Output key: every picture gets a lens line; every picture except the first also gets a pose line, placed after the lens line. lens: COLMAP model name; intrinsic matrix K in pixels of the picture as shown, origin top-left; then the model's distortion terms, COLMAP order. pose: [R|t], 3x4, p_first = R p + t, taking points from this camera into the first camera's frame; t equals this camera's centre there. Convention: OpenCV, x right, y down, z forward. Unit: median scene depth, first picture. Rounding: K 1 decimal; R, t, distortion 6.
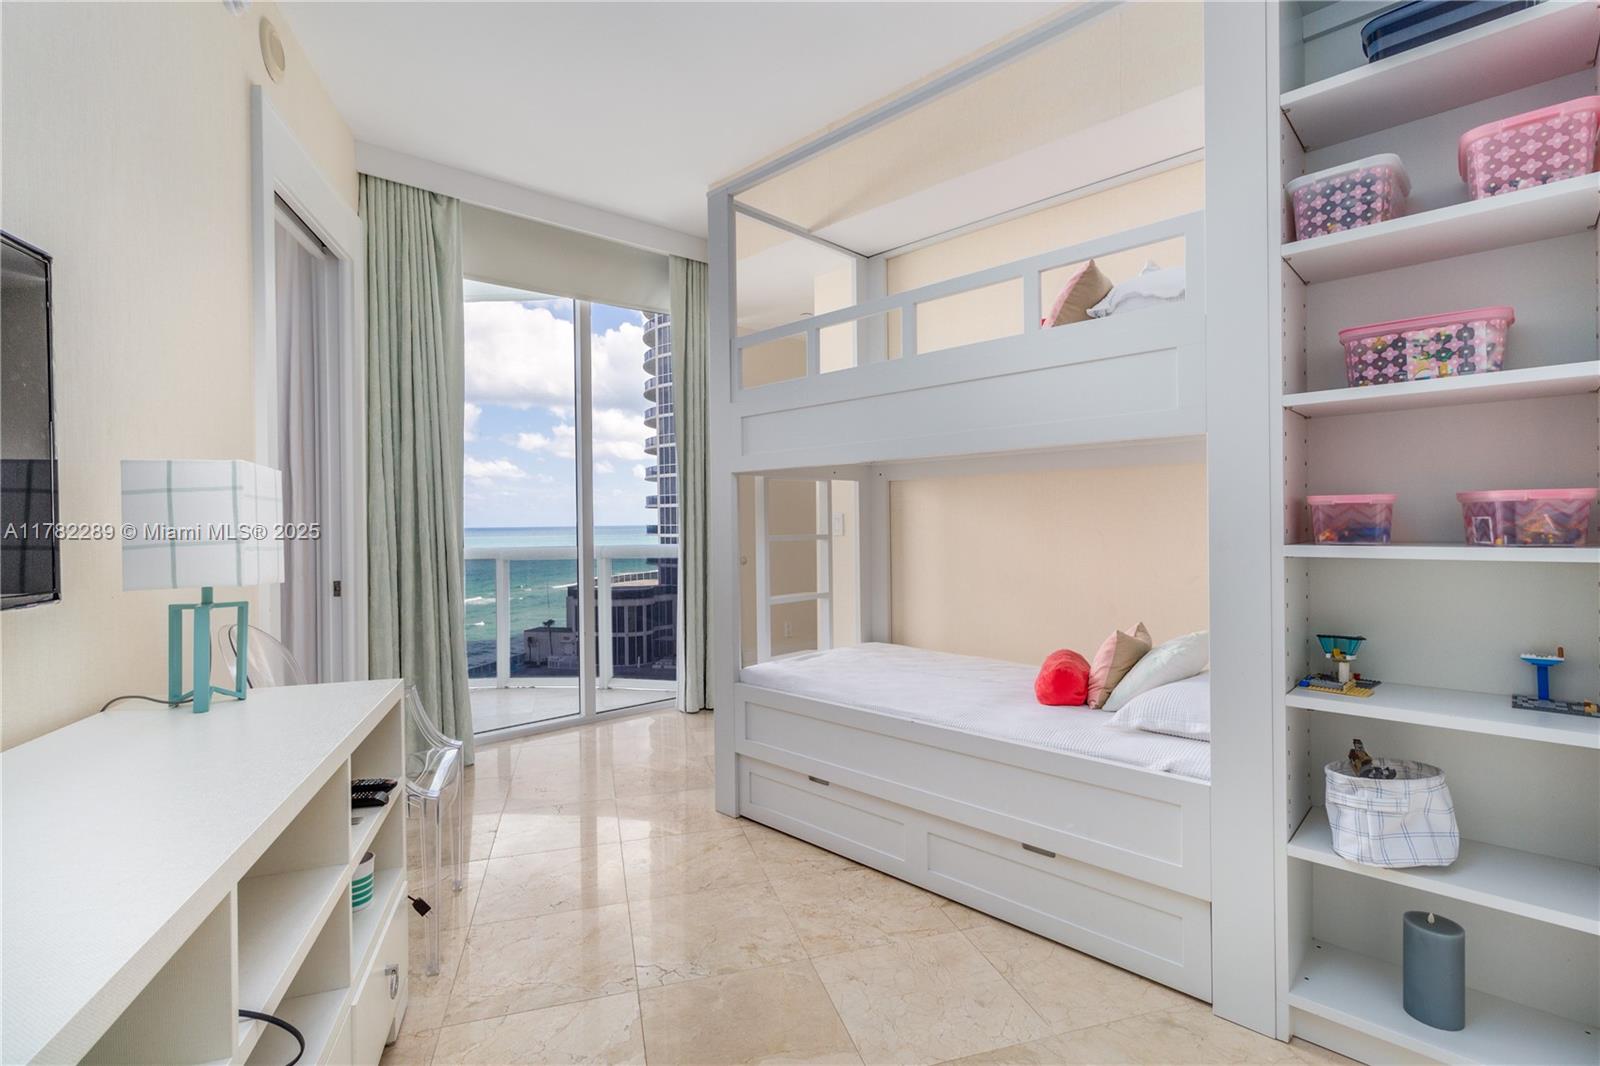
lens RADIAL K [[737.7, 0, 802.9], [0, 737.7, 530.4], [0, 0, 1]] dist [0.005093, 0.000319]
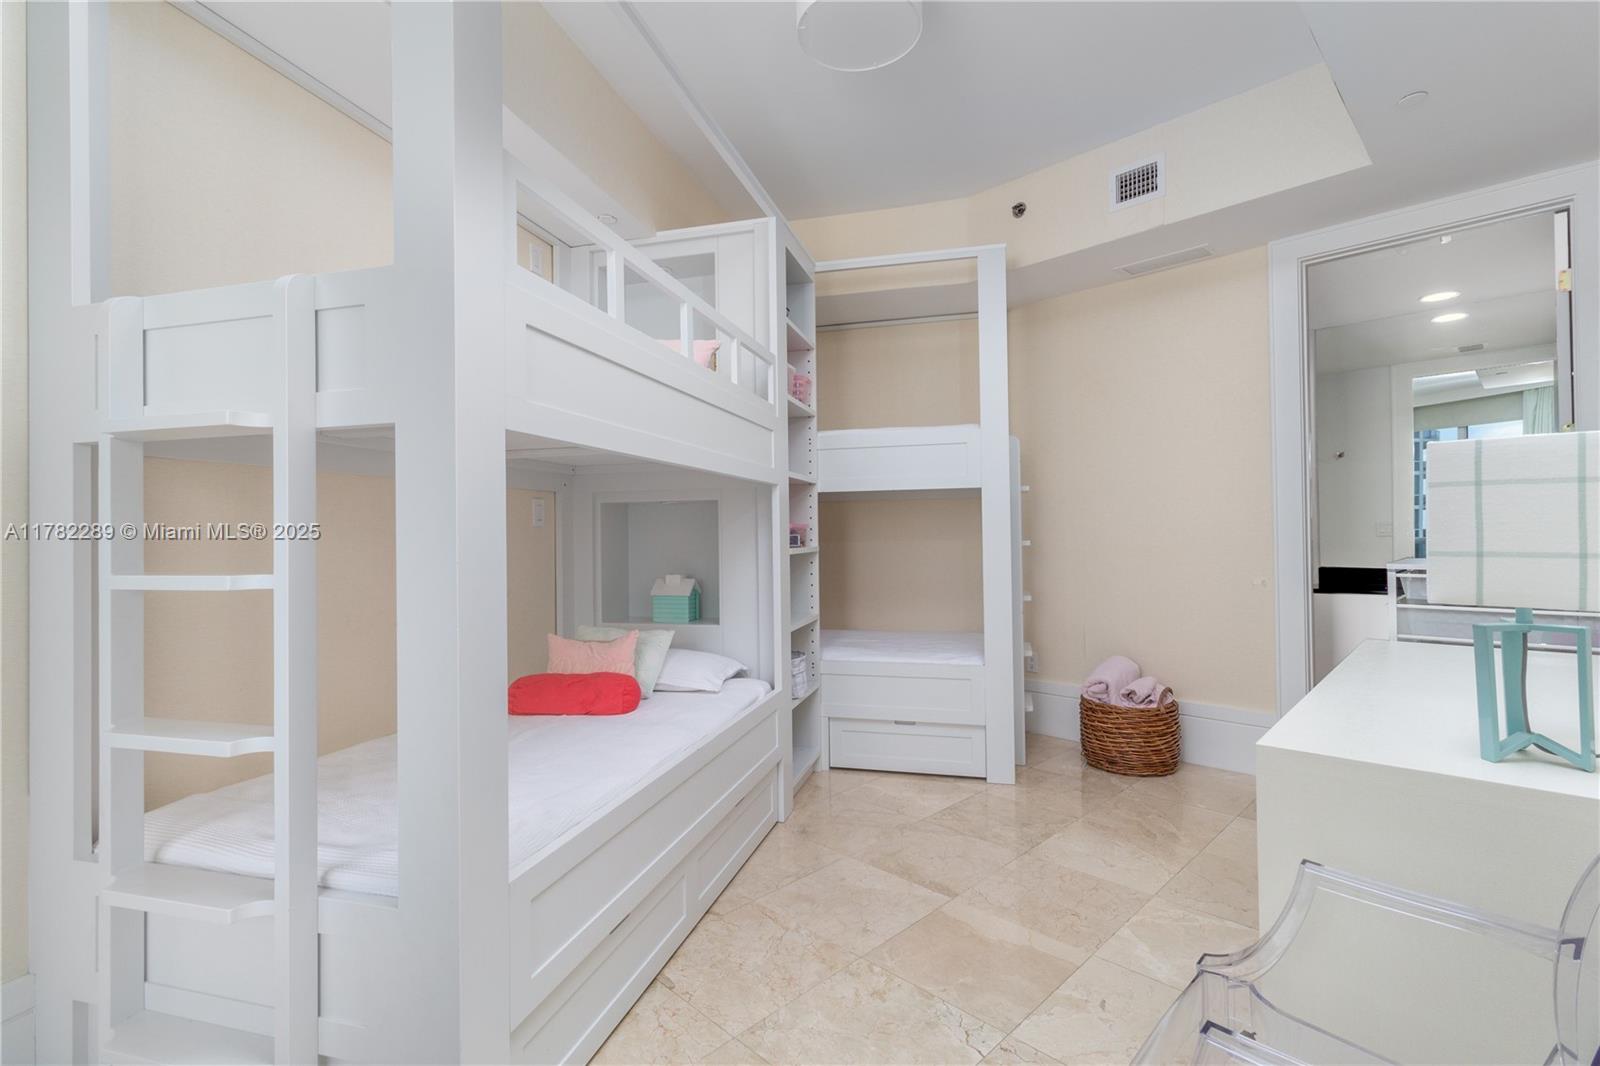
lens RADIAL K [[737.7, 0, 800.4], [0, 737.7, 532.1], [0, 0, 1]] dist [0.005093, 0.000319]
pose [[-0.482195, 0.023267, 0.875755, -0.842164], [0.017186, 0.999706, -0.017098, 0.002764], [-0.875896, 0.006806, -0.482453, 1.523297]]
